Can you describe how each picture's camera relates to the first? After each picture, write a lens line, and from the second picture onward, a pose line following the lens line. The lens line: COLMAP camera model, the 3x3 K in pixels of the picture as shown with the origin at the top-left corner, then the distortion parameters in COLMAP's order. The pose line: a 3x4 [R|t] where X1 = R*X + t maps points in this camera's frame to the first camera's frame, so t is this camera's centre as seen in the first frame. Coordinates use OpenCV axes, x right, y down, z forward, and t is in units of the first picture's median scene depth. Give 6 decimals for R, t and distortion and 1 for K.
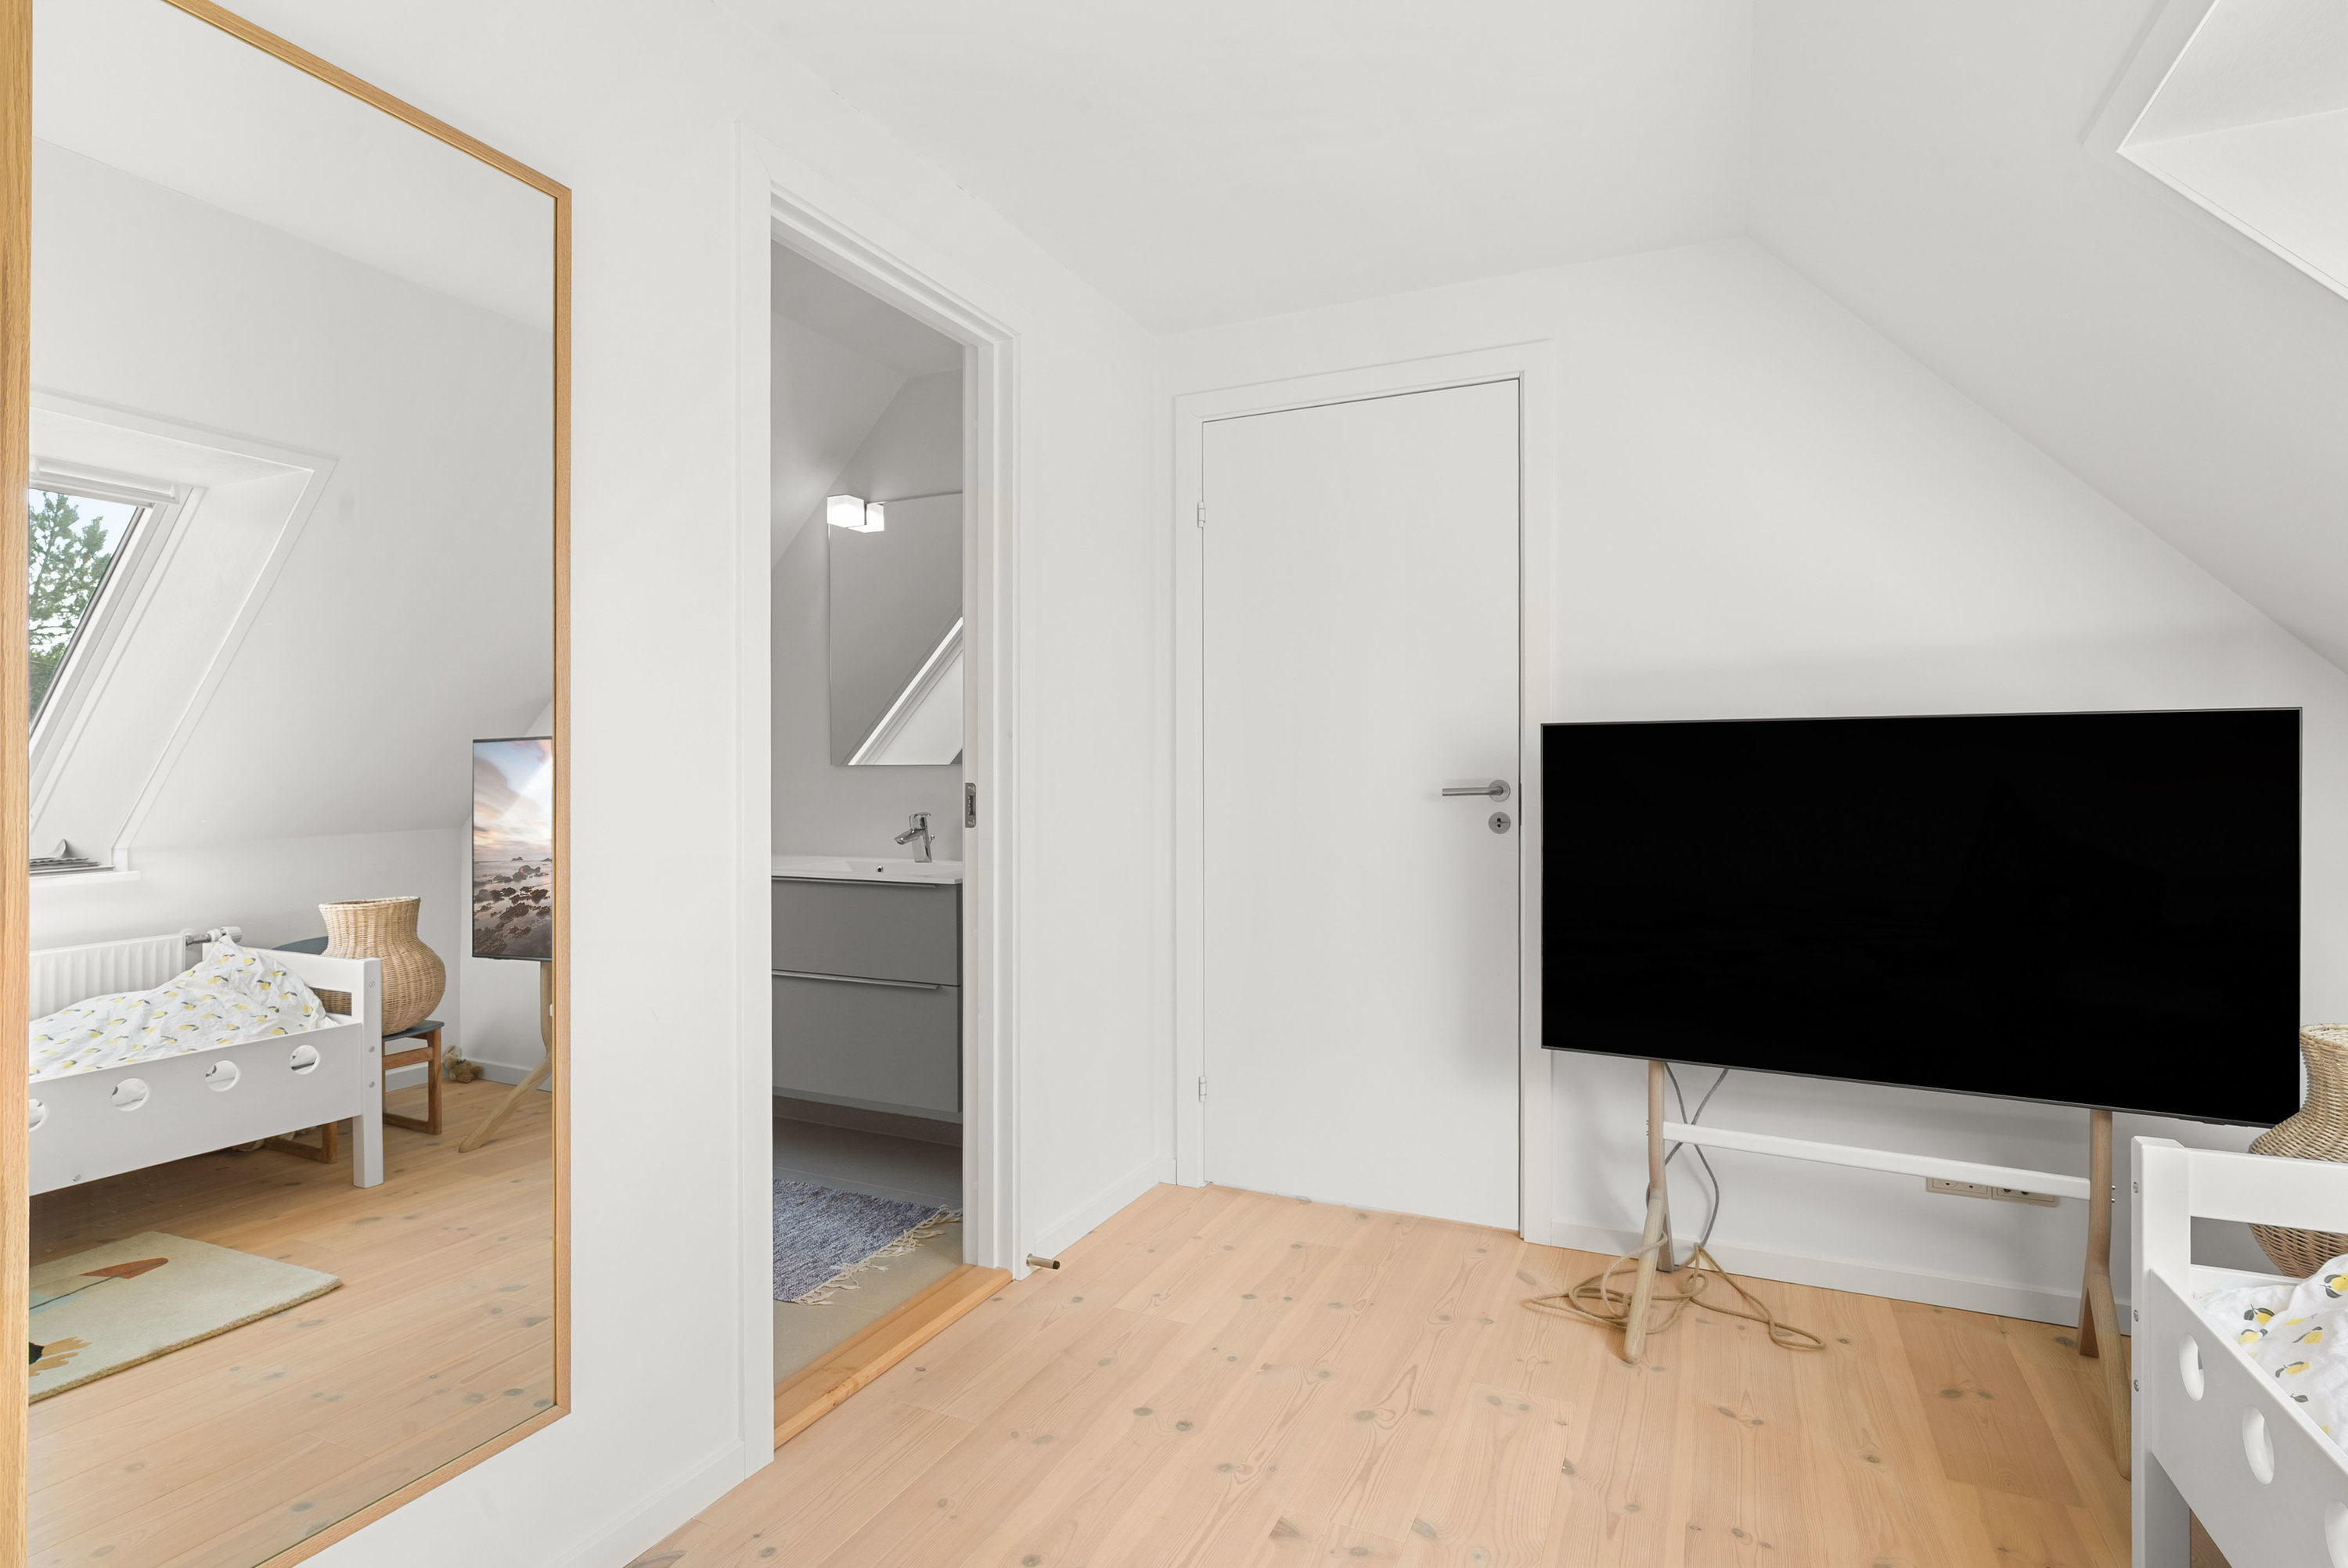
lens RADIAL K [[1215.7, 0, 1174.0], [0, 1215.7, 784.0], [0, 0, 1]] dist [-0.001686, 0.000731]
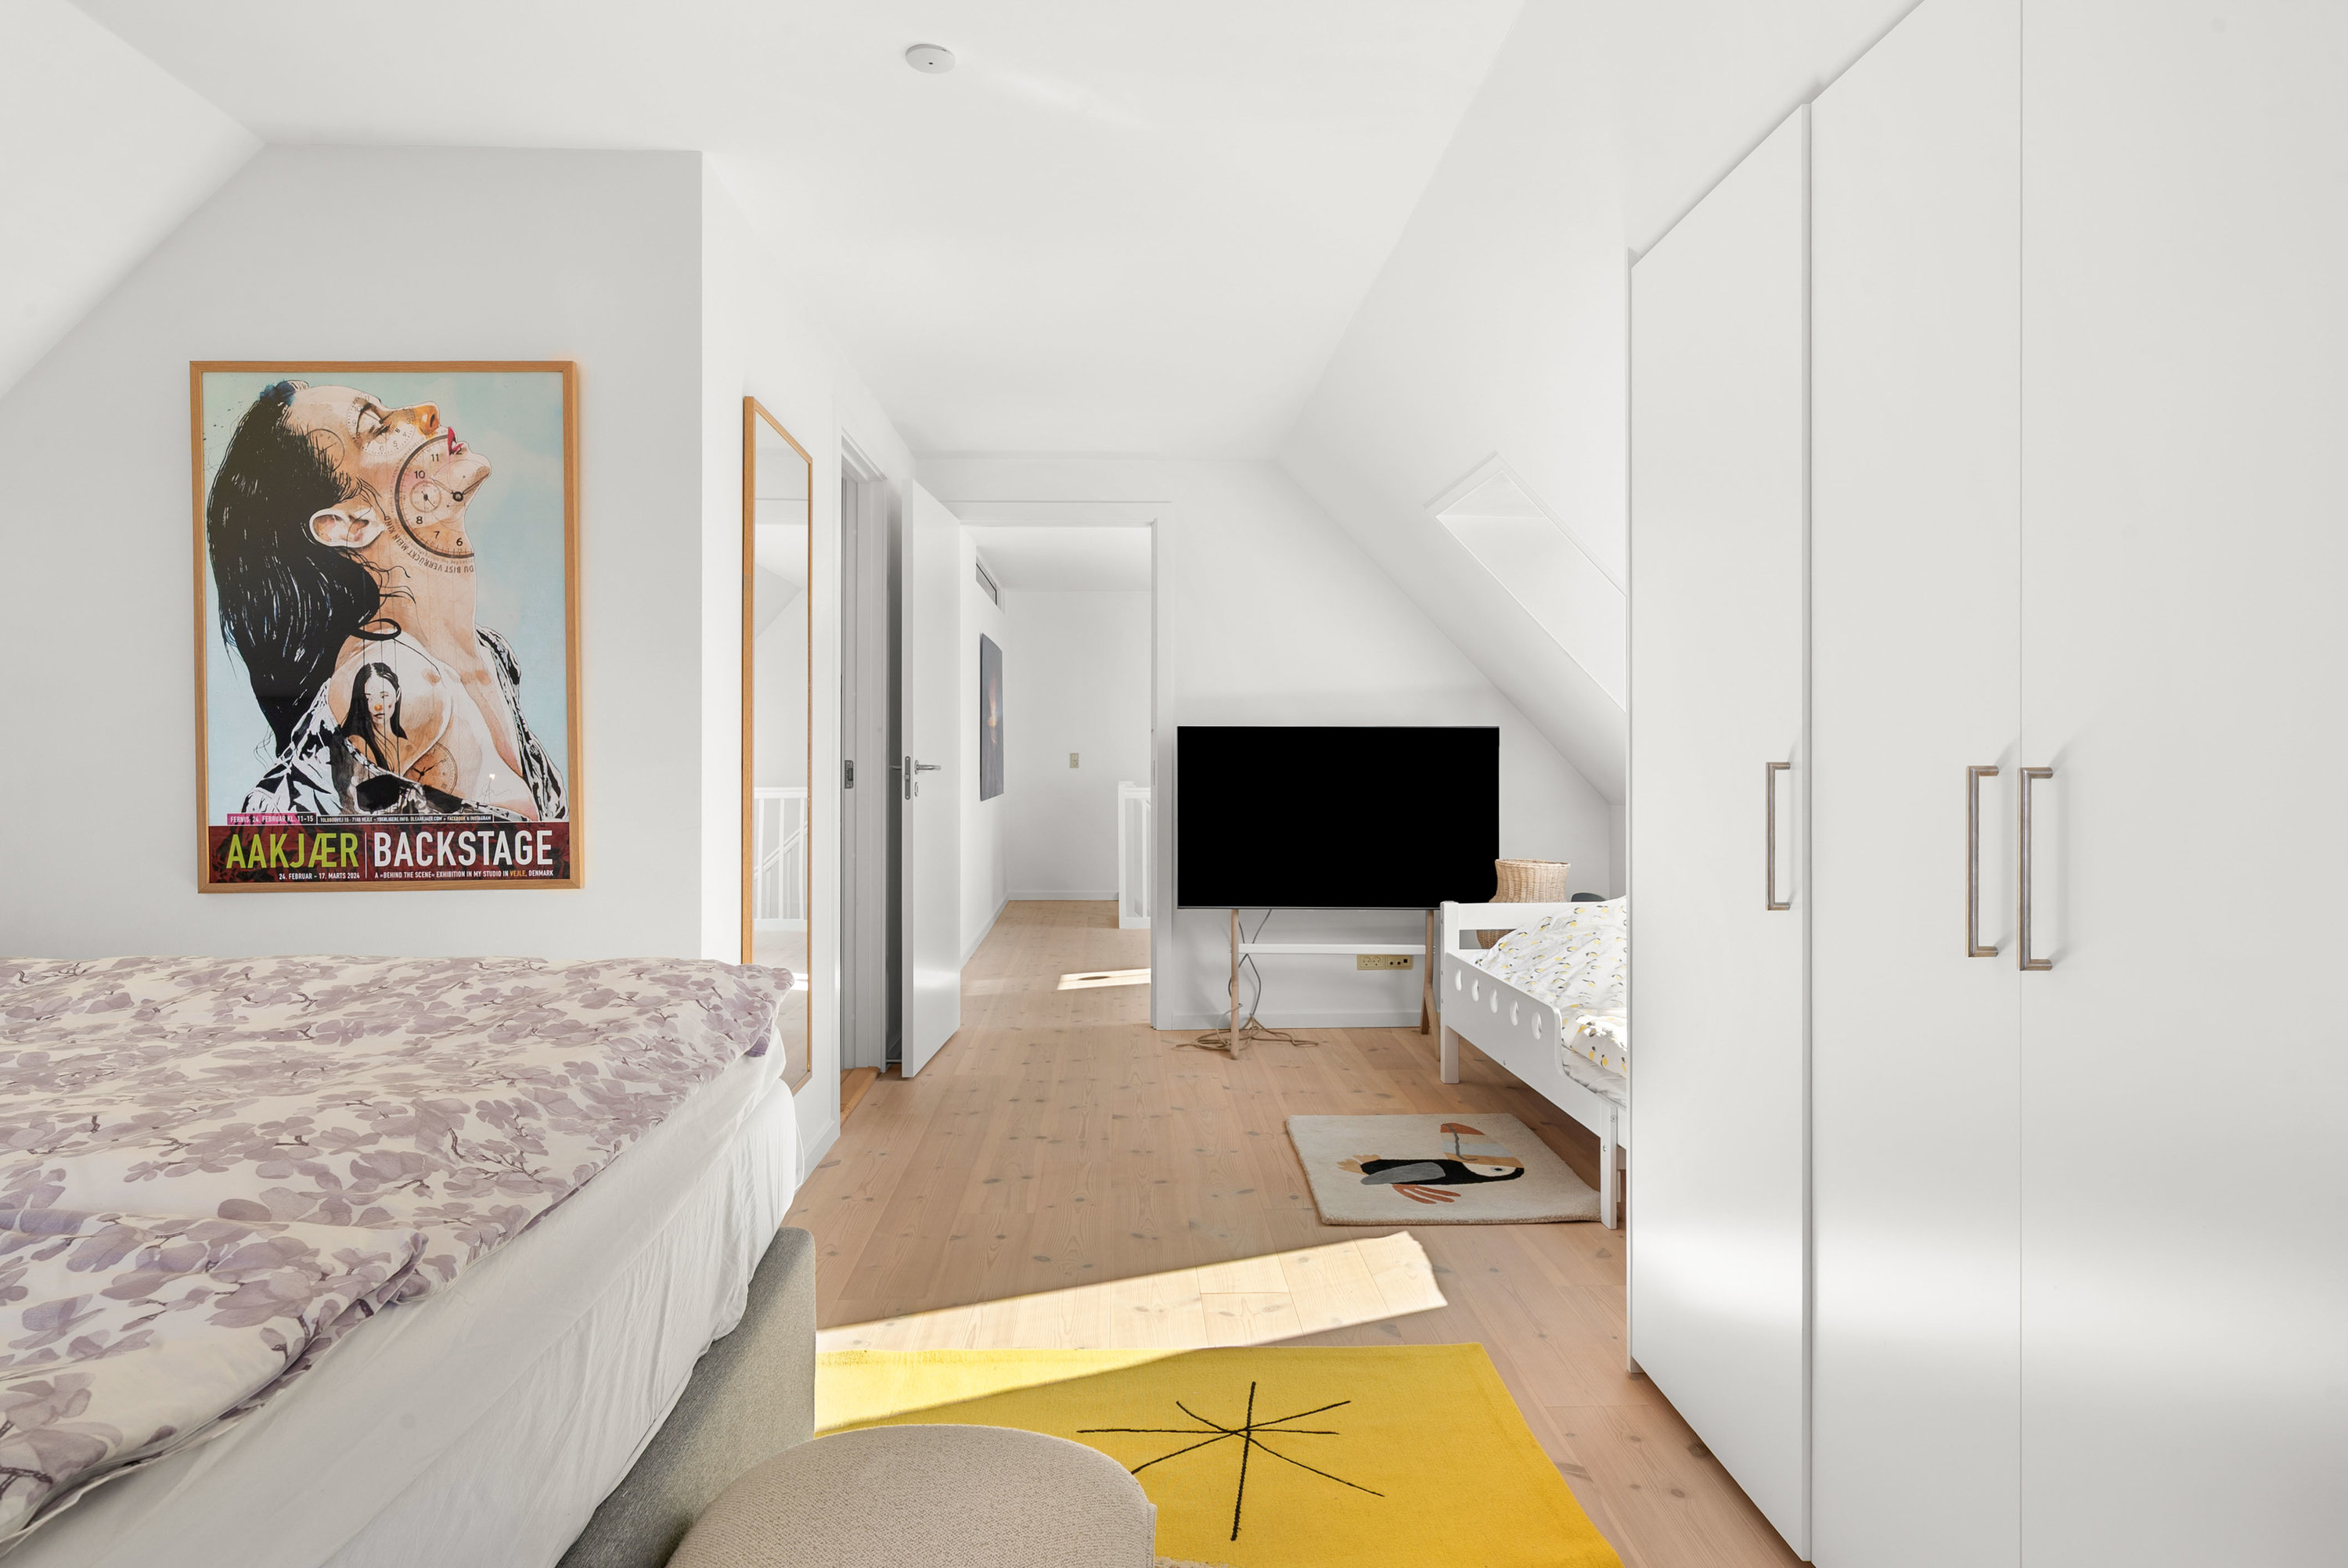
lens RADIAL K [[1347.4, 0, 1176.7], [0, 1347.4, 759.0], [0, 0, 1]] dist [-0.000168, -0.000505]
pose [[0.892325, 0.001600, 0.451391, -0.664126], [0.002161, 0.999967, -0.007817, 0.015254], [-0.451389, 0.007951, 0.892292, -0.863158]]
